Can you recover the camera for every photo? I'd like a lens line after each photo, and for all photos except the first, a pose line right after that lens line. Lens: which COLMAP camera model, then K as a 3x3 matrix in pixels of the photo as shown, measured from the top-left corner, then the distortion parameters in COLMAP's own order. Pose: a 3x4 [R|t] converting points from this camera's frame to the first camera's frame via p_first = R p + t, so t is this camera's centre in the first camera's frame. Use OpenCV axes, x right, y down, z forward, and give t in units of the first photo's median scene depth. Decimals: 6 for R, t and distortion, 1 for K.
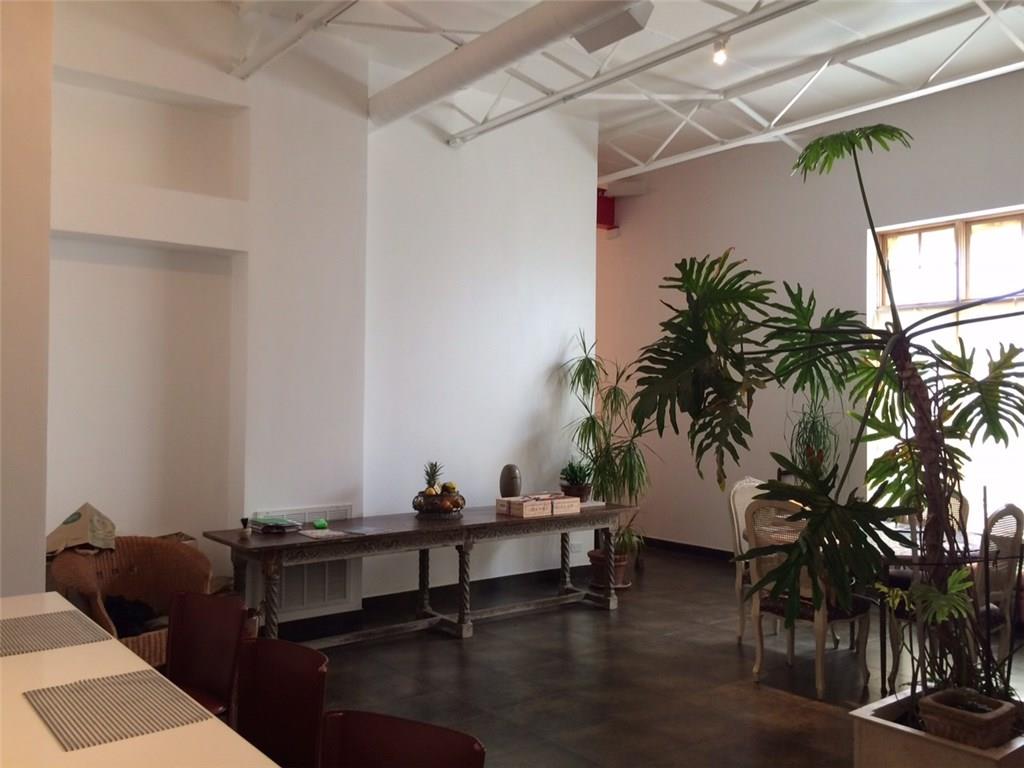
lens RADIAL K [[877.0, 0, 511.9], [0, 877.0, 383.0], [0, 0, 1]] dist [-0.002625, -0.008742]
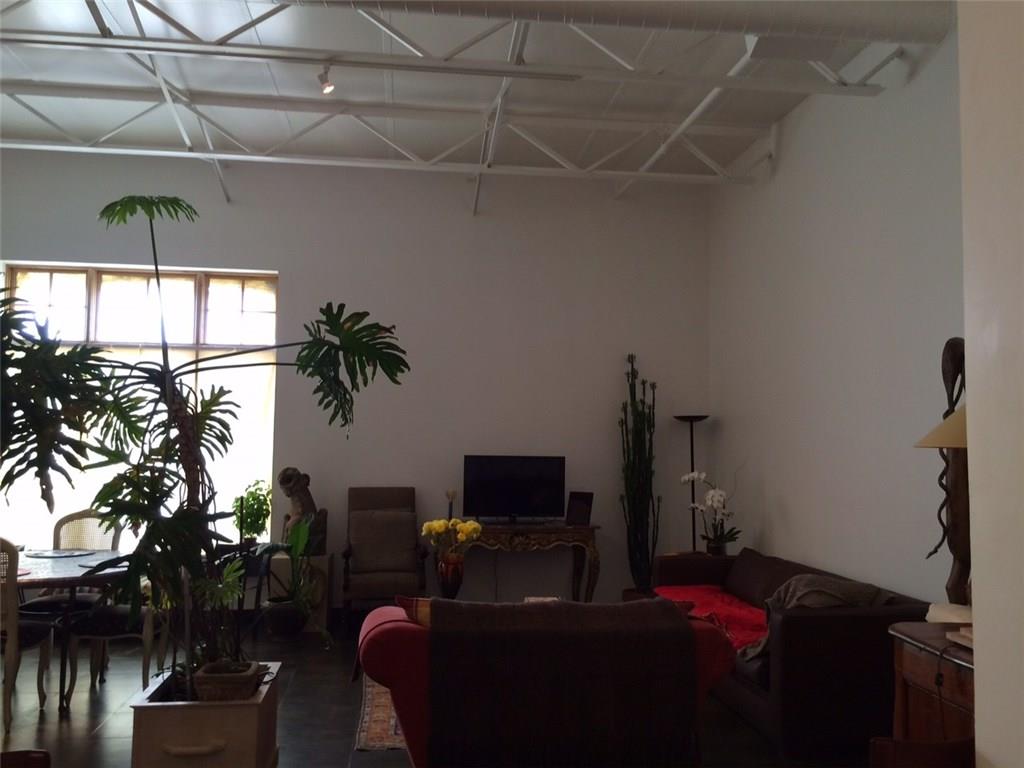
lens RADIAL K [[877.0, 0, 512.5], [0, 877.0, 384.3], [0, 0, 1]] dist [-0.002625, -0.008742]
pose [[0.500089, 0.058744, 0.863979, -0.298454], [-0.022769, 0.998244, -0.054694, 0.011251], [-0.865675, 0.007680, 0.500548, 0.005305]]
